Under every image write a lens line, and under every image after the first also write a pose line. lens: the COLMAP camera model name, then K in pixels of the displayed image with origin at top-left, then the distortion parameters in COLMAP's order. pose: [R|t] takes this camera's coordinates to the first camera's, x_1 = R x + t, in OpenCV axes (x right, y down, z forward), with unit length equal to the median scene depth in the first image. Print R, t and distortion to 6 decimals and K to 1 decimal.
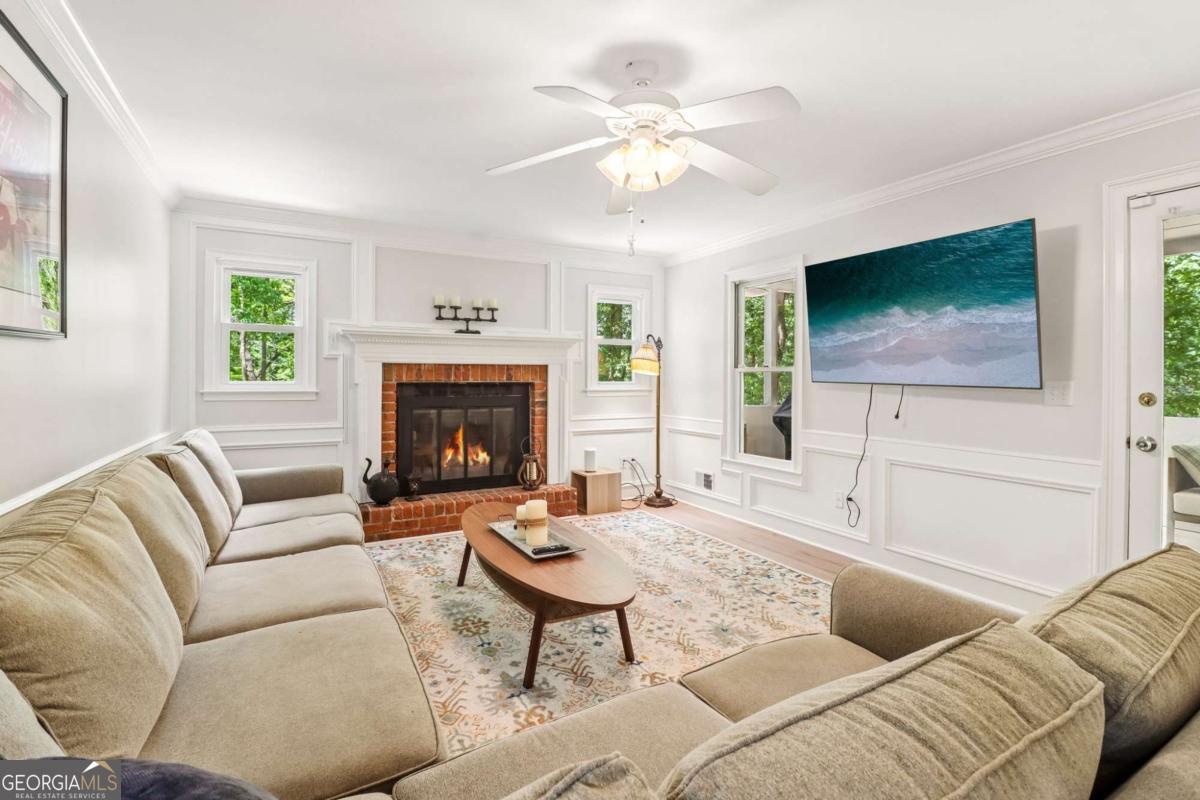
lens RADIAL K [[563.8, 0, 602.4], [0, 563.8, 378.7], [0, 0, 1]] dist [0.000752, -0.012075]
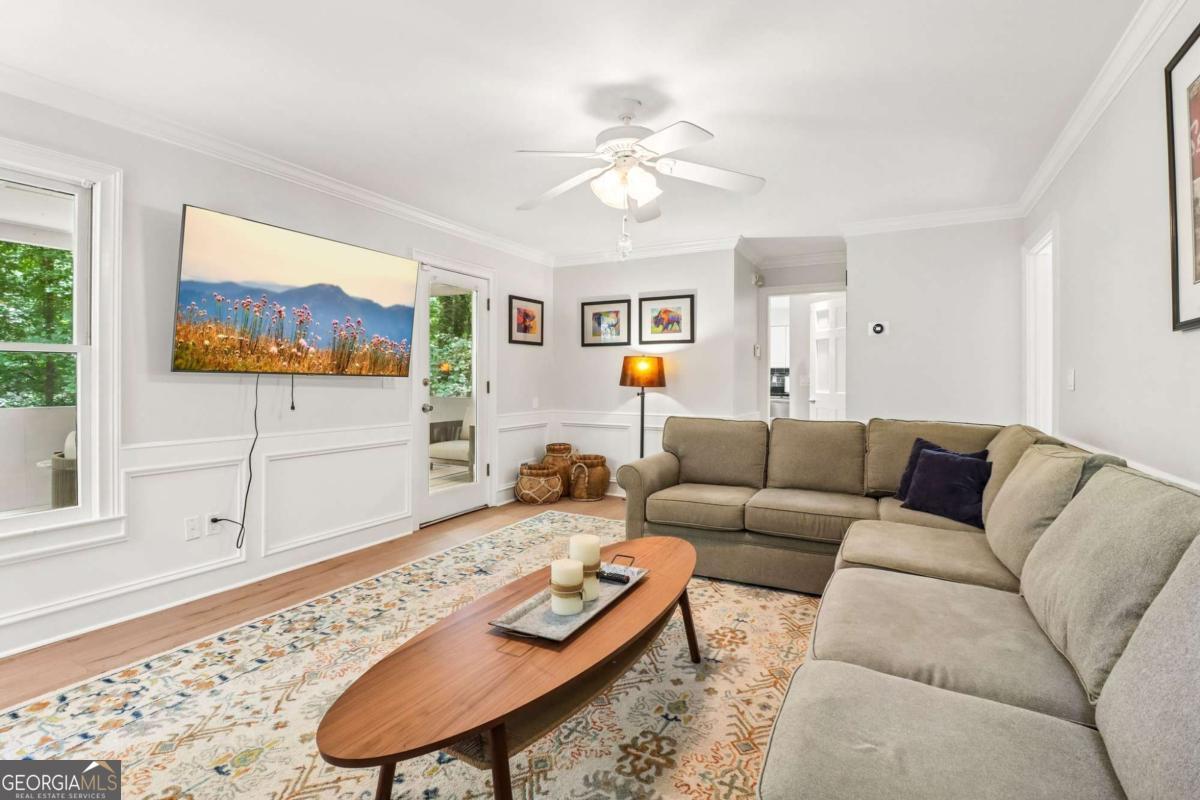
lens RADIAL K [[563.8, 0, 602.4], [0, 563.8, 378.7], [0, 0, 1]] dist [0.000752, -0.012075]
pose [[-0.552374, -0.007161, 0.833565, -0.632644], [-0.004801, 0.999974, 0.005409, 0.010658], [-0.833582, -0.001015, -0.552394, 1.205695]]
